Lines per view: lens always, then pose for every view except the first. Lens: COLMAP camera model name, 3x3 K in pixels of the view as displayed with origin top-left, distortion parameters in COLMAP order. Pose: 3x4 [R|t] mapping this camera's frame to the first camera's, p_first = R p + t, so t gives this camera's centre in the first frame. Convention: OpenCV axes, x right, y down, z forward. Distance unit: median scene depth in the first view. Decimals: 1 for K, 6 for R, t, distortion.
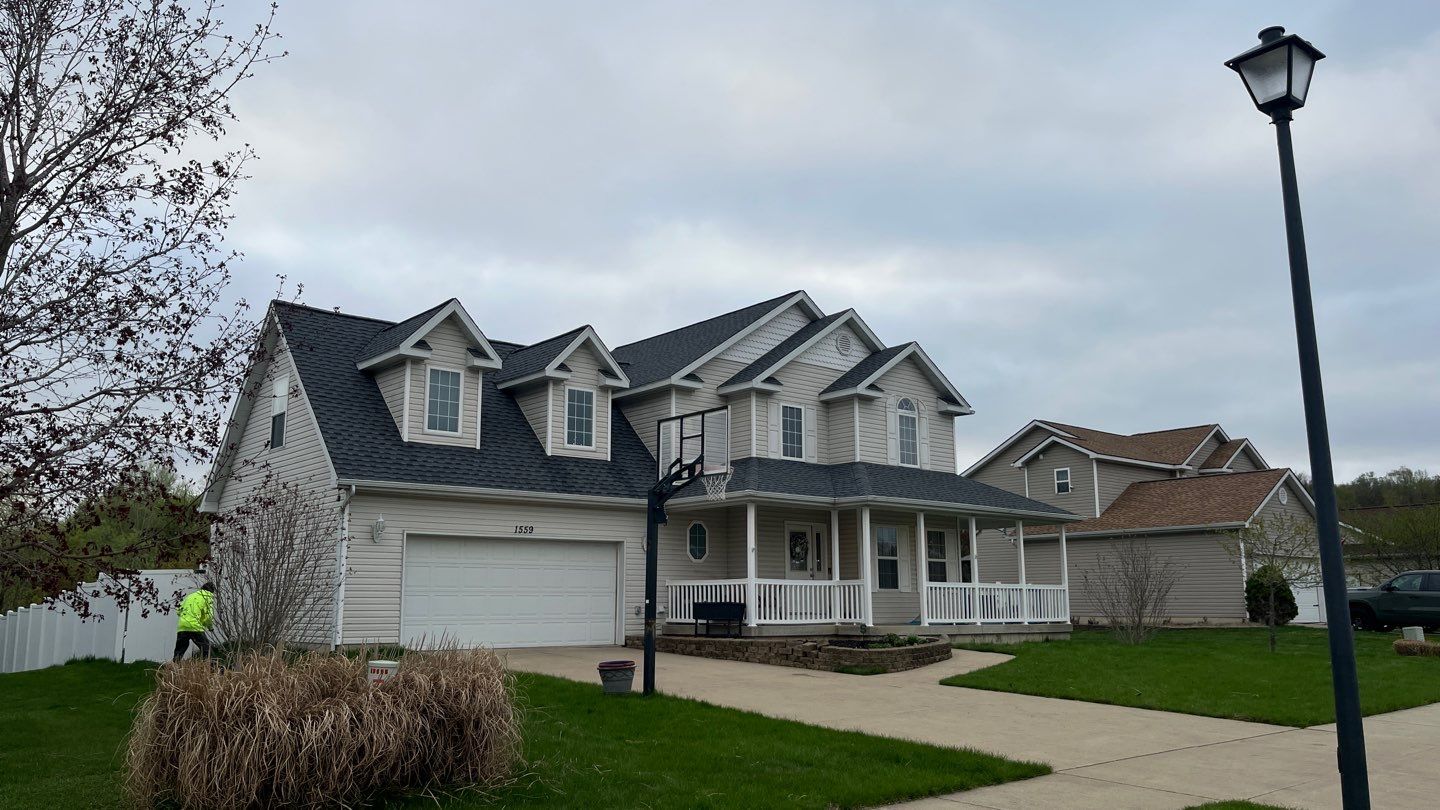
lens RADIAL K [[1101.2, 0, 720.0], [0, 1101.2, 405.0], [0, 0, 1]] dist [0.064854, -0.075288]
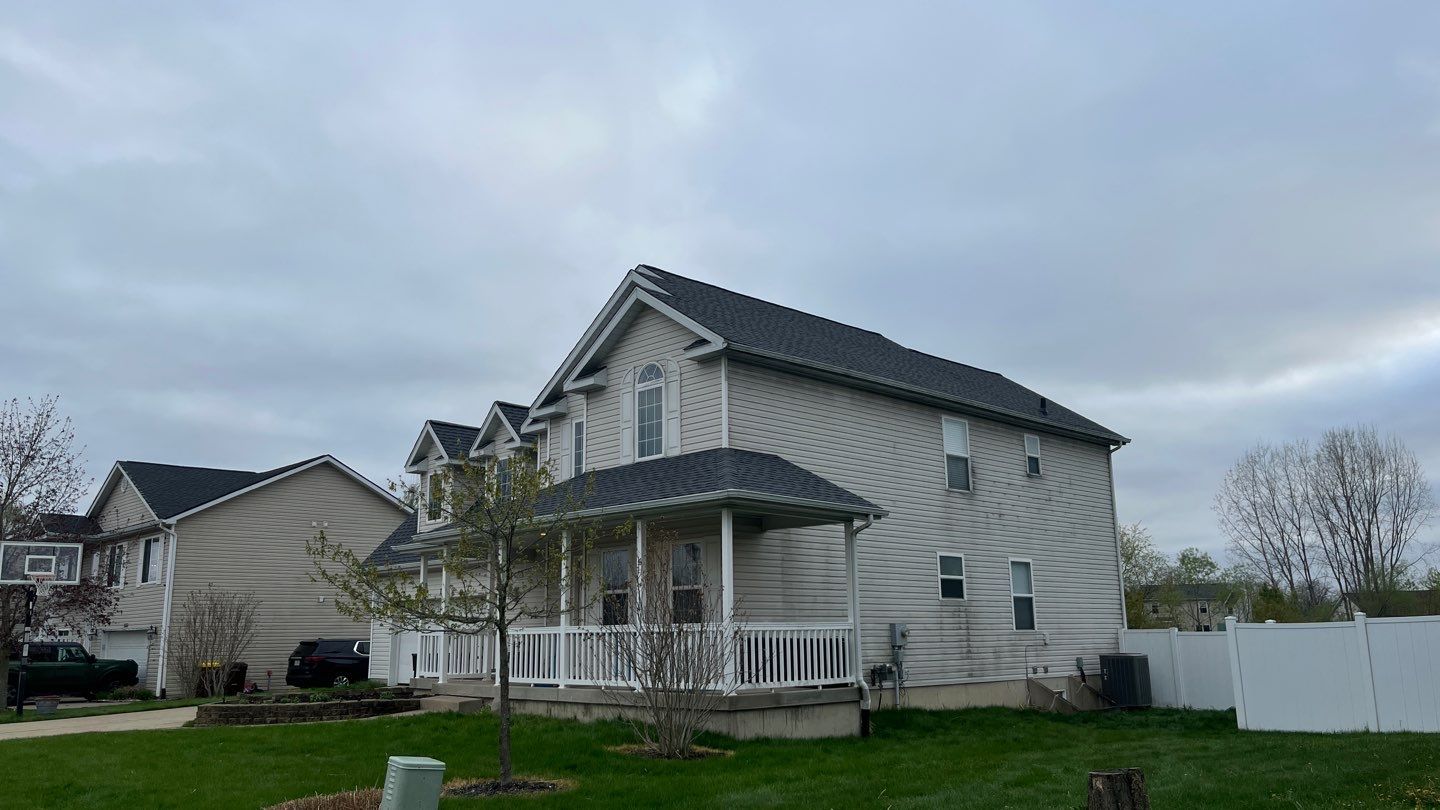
lens RADIAL K [[1101.2, 0, 720.0], [0, 1101.2, 405.0], [0, 0, 1]] dist [0.064854, -0.075288]
pose [[0.069186, -0.210625, -0.975116, 0.915974], [0.181992, 0.963720, -0.195251, 0.177217], [0.980863, -0.163955, 0.105008, 1.026404]]
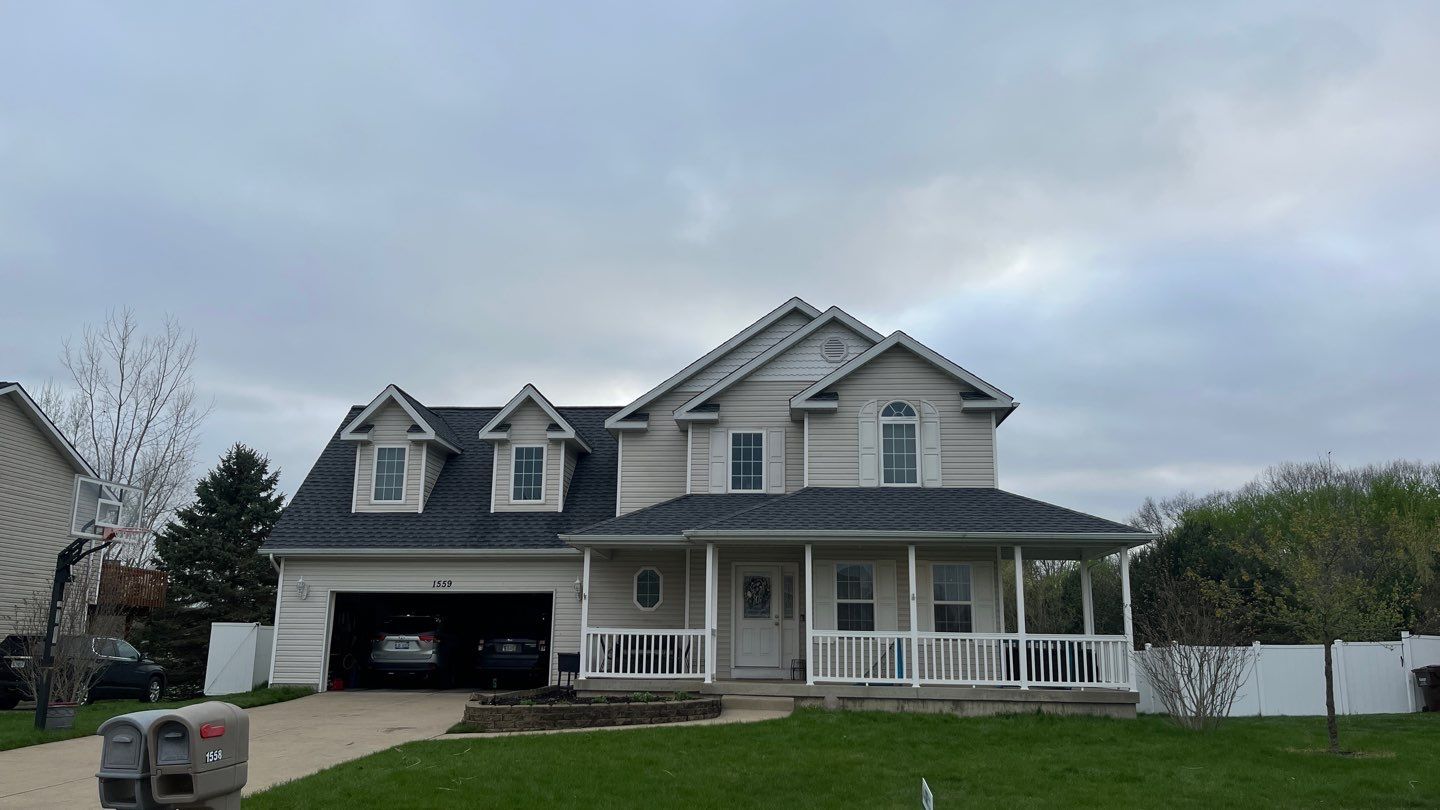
lens RADIAL K [[1101.2, 0, 720.0], [0, 1101.2, 405.0], [0, 0, 1]] dist [0.064854, -0.075288]
pose [[0.703759, -0.148477, -0.694750, 0.678423], [0.111255, 0.988884, -0.098640, 0.065250], [0.701674, -0.007876, 0.712455, 0.354336]]
